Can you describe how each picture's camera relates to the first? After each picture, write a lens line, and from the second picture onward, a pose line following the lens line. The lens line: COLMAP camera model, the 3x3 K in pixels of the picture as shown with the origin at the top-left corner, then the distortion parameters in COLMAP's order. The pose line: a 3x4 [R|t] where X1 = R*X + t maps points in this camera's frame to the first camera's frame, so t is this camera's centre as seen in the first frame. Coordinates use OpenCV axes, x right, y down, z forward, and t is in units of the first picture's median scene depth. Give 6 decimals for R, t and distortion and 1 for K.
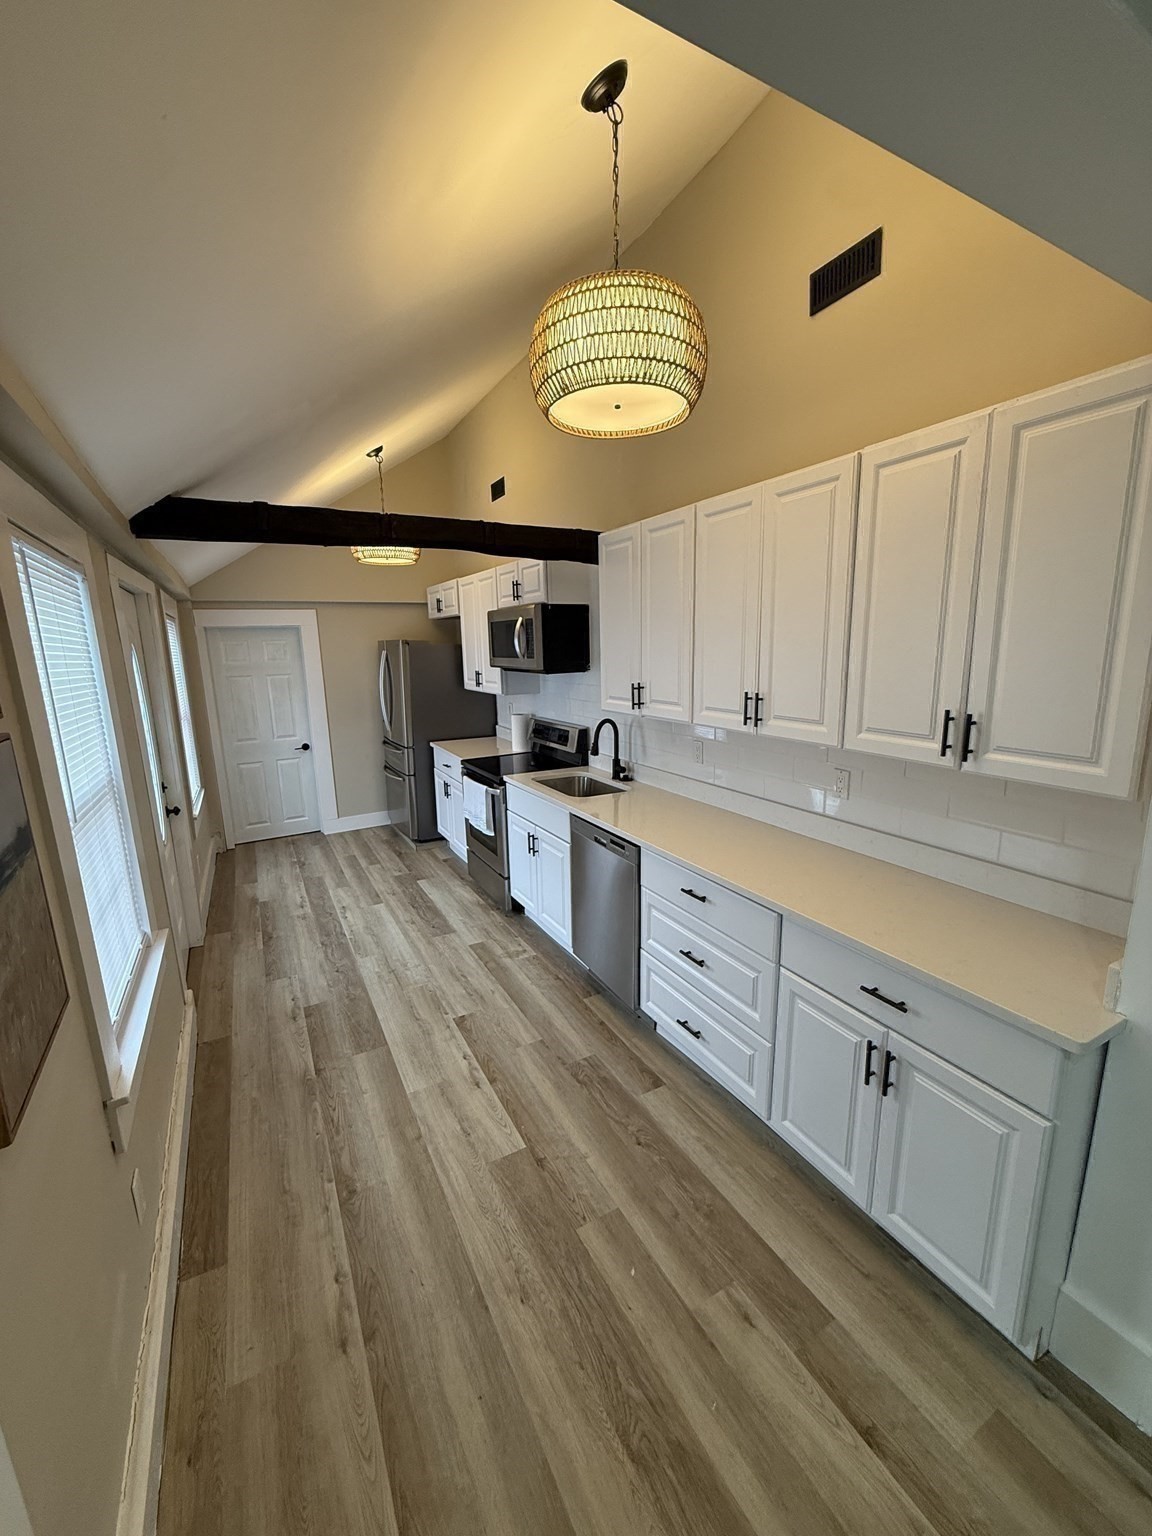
lens RADIAL K [[610.4, 0, 575.9], [0, 610.4, 766.4], [0, 0, 1]] dist [-0.001697, 0.002919]
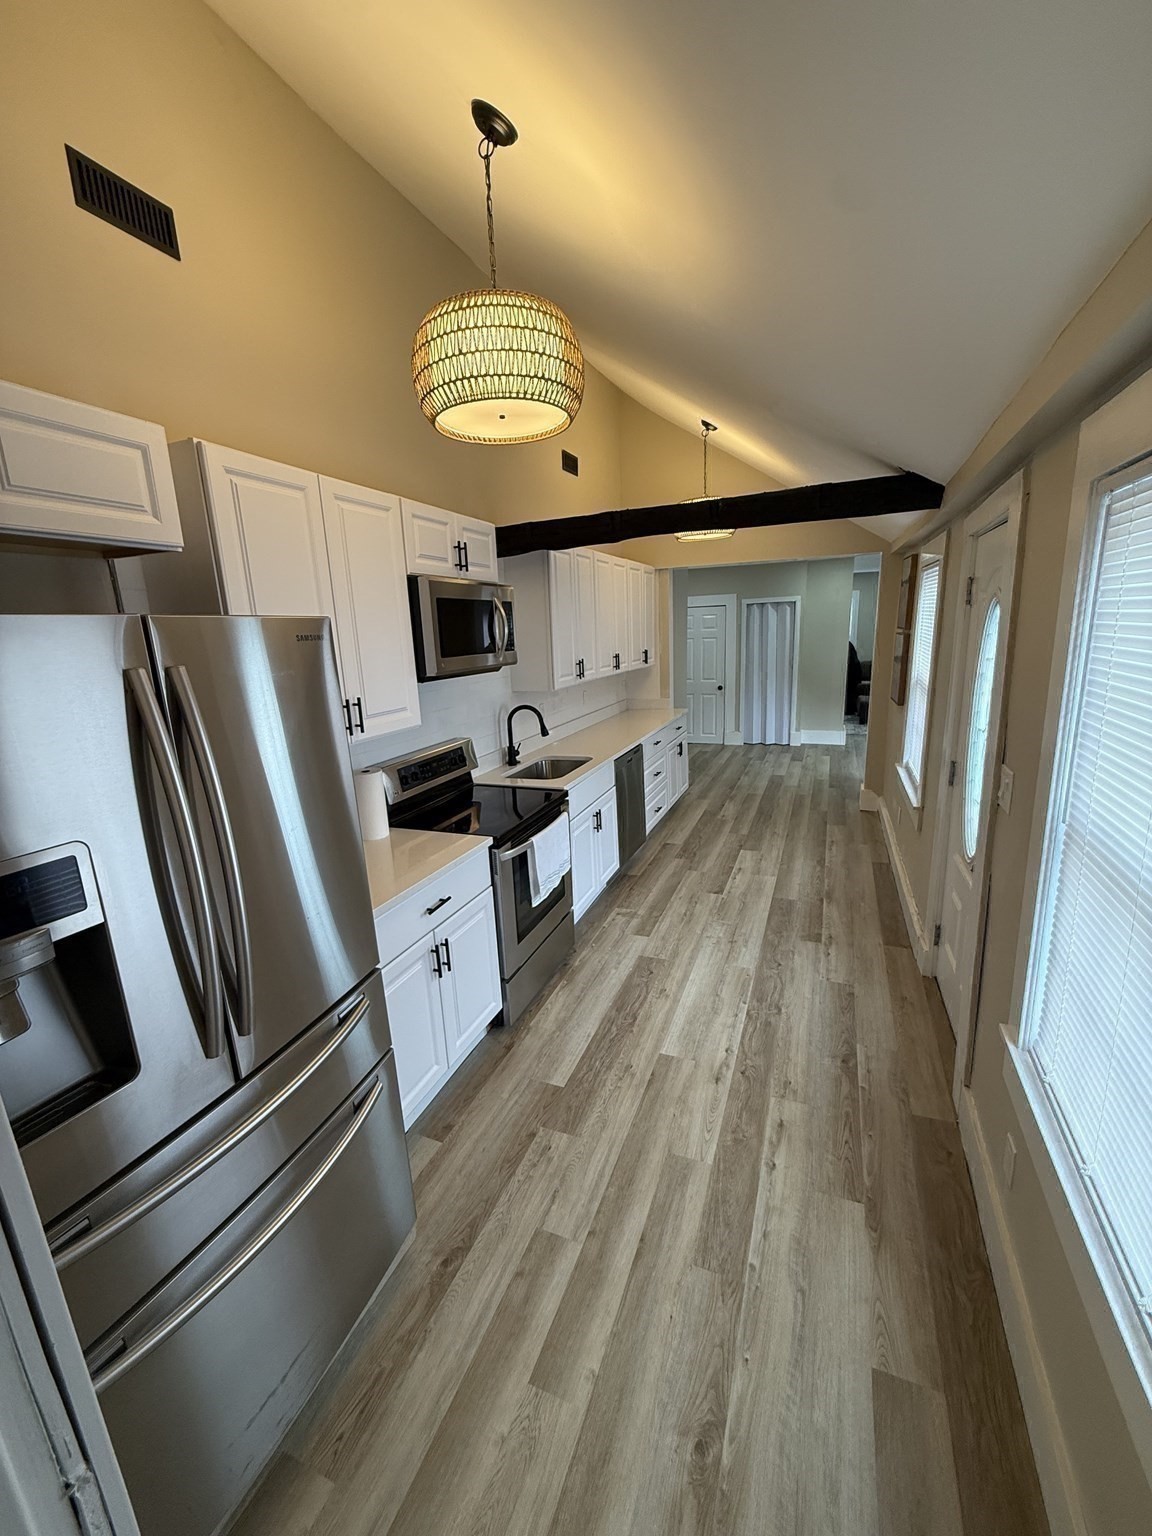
lens RADIAL K [[610.4, 0, 575.9], [0, 610.4, 766.4], [0, 0, 1]] dist [-0.001697, 0.002919]
pose [[-0.626161, -0.124083, 0.769757, -0.927976], [0.209645, 0.924104, 0.319500, -0.331853], [-0.750980, 0.361435, -0.552625, 1.731707]]
